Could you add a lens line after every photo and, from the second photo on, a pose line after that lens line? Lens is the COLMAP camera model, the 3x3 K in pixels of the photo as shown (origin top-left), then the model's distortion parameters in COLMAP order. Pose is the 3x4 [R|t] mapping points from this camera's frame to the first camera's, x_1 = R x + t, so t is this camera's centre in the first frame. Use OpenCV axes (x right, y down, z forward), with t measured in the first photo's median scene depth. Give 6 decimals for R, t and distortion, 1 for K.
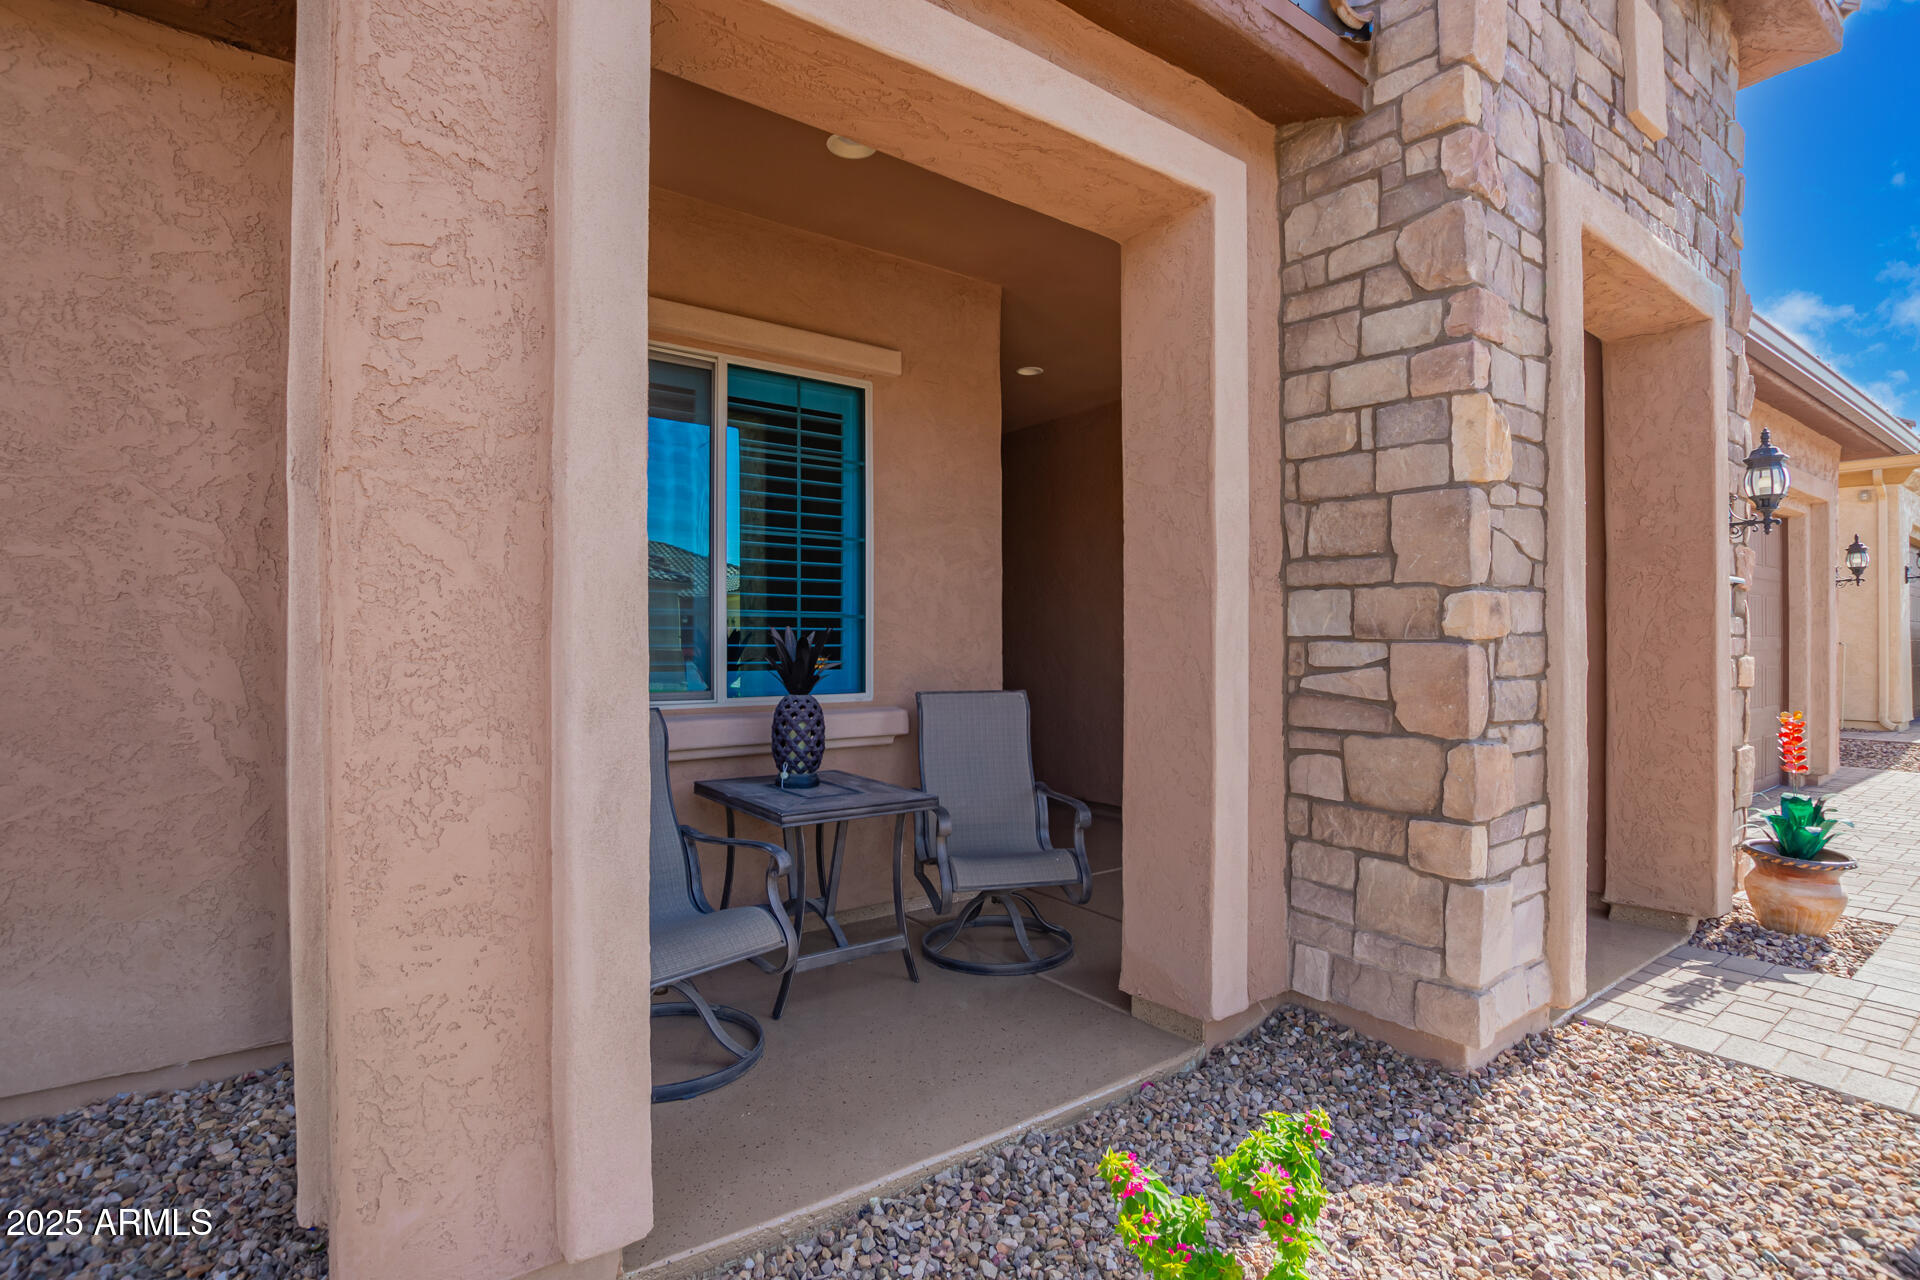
lens RADIAL K [[912.9, 0, 958.3], [0, 912.9, 641.3], [0, 0, 1]] dist [-0.000766, 0.000016]
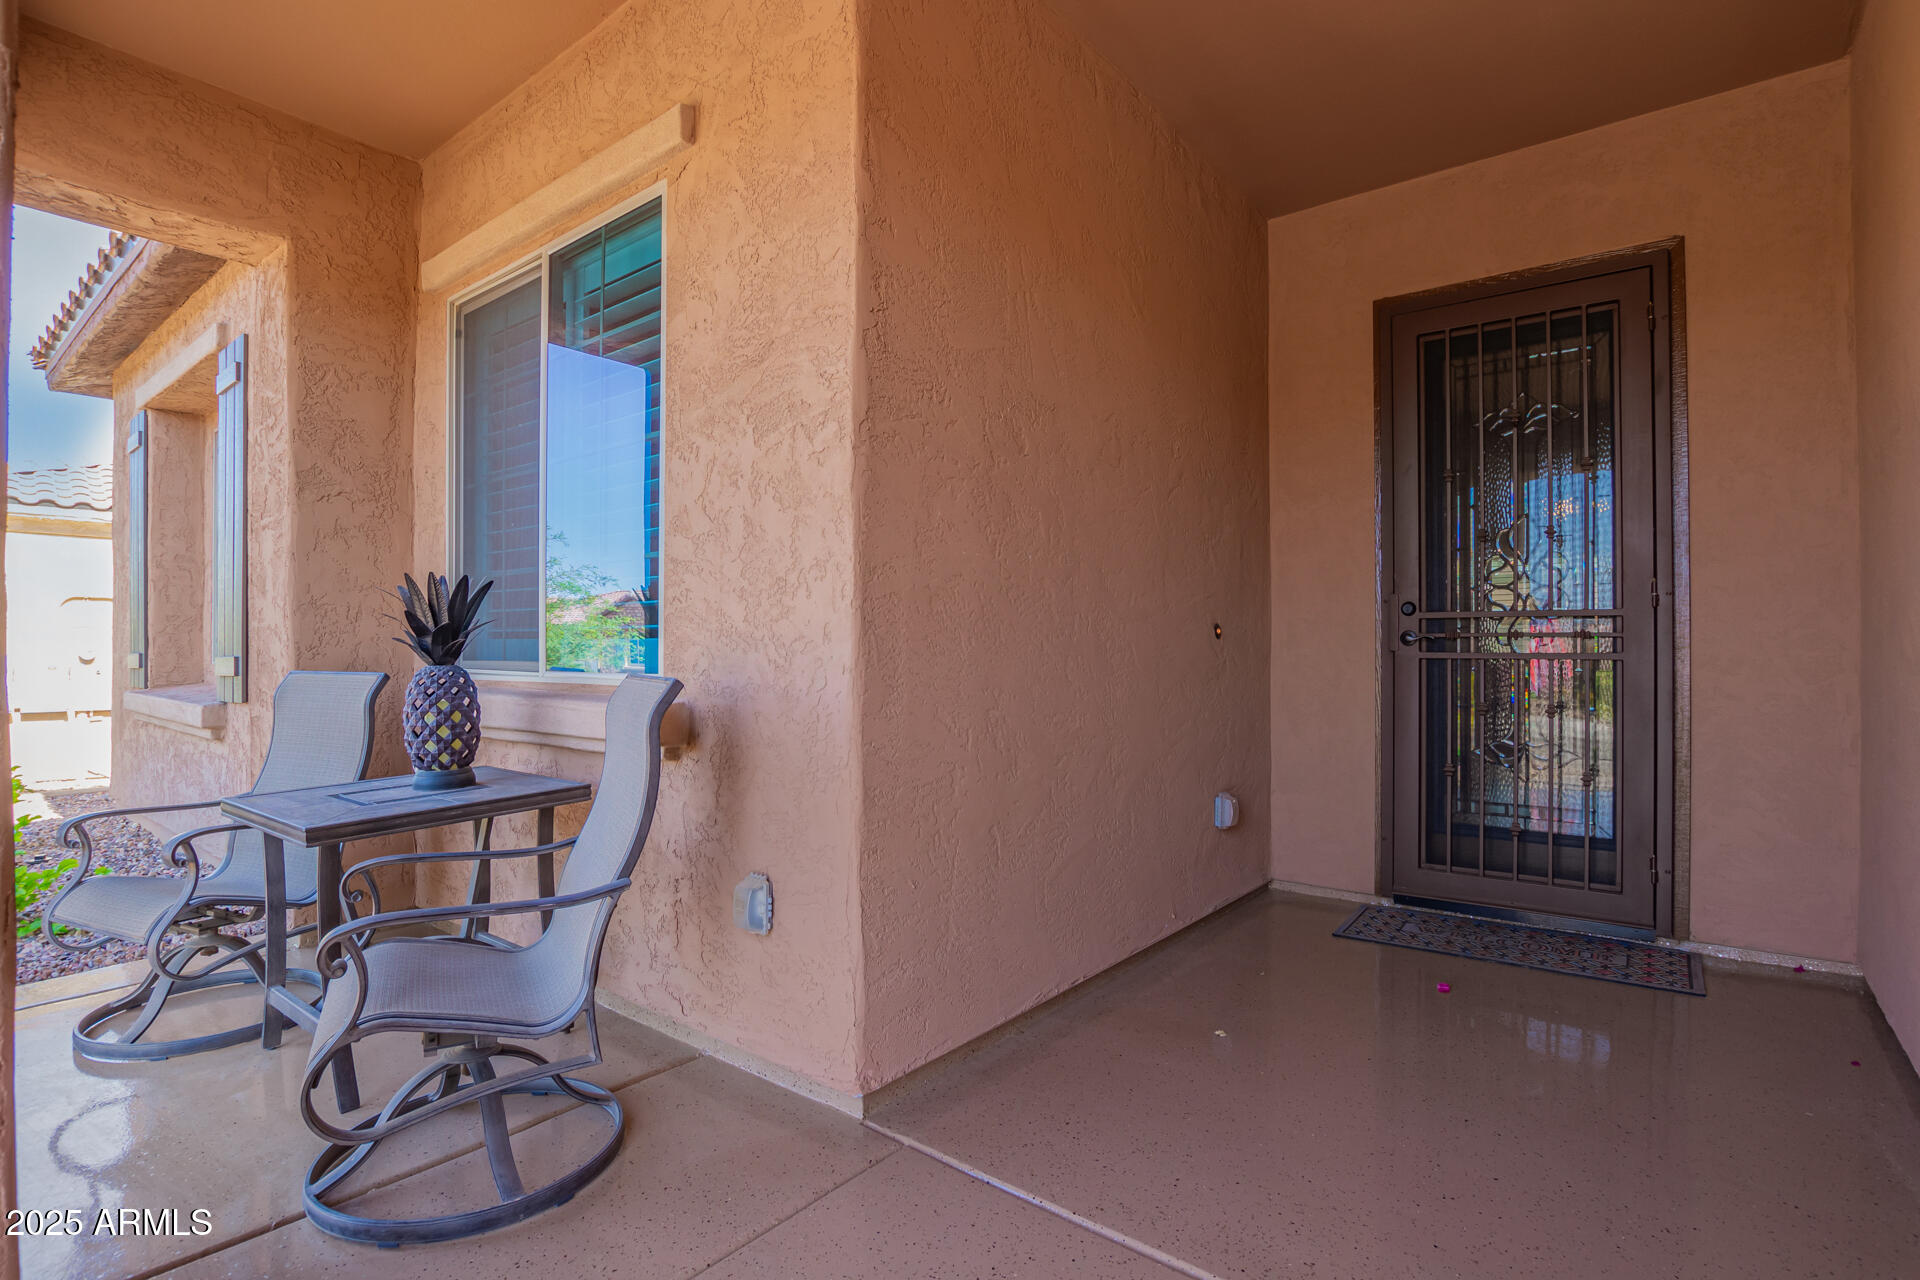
lens RADIAL K [[912.9, 0, 959.8], [0, 912.9, 641.9], [0, 0, 1]] dist [-0.000766, 0.000016]
pose [[0.254280, -0.001939, -0.967129, 0.550773], [0.004026, 0.999991, -0.000947, 0.036014], [0.967122, -0.003653, 0.254286, 1.007994]]
